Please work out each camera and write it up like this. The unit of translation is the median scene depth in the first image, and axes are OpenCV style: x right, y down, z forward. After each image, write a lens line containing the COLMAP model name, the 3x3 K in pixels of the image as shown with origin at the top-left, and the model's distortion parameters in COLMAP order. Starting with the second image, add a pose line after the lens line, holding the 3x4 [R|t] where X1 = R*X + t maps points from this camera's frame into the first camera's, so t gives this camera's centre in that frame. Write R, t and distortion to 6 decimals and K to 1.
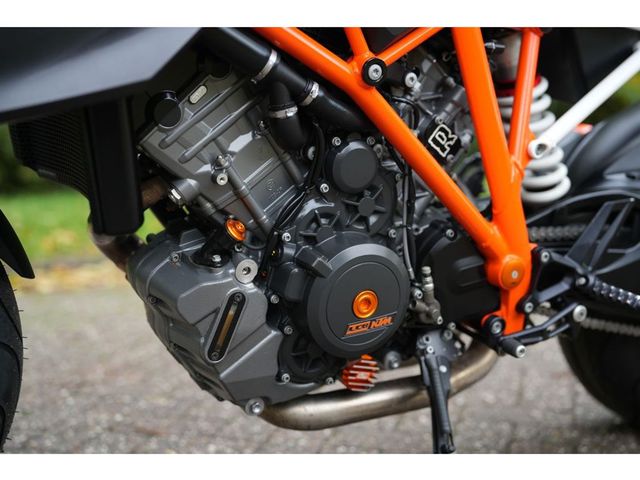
lens RADIAL K [[892.1, 0, 320.0], [0, 892.1, 240.0], [0, 0, 1]] dist [-0.109944, 1.100985]
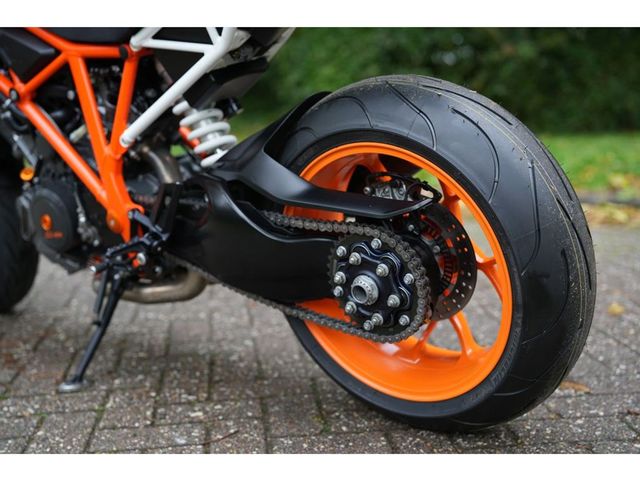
lens RADIAL K [[892.1, 0, 320.0], [0, 892.1, 240.0], [0, 0, 1]] dist [-0.109944, 1.100985]
pose [[0.353876, 0.160574, -0.921405, 1.805392], [-0.070948, 0.986922, 0.144743, -0.182526], [0.932598, 0.014151, 0.360641, 0.817712]]
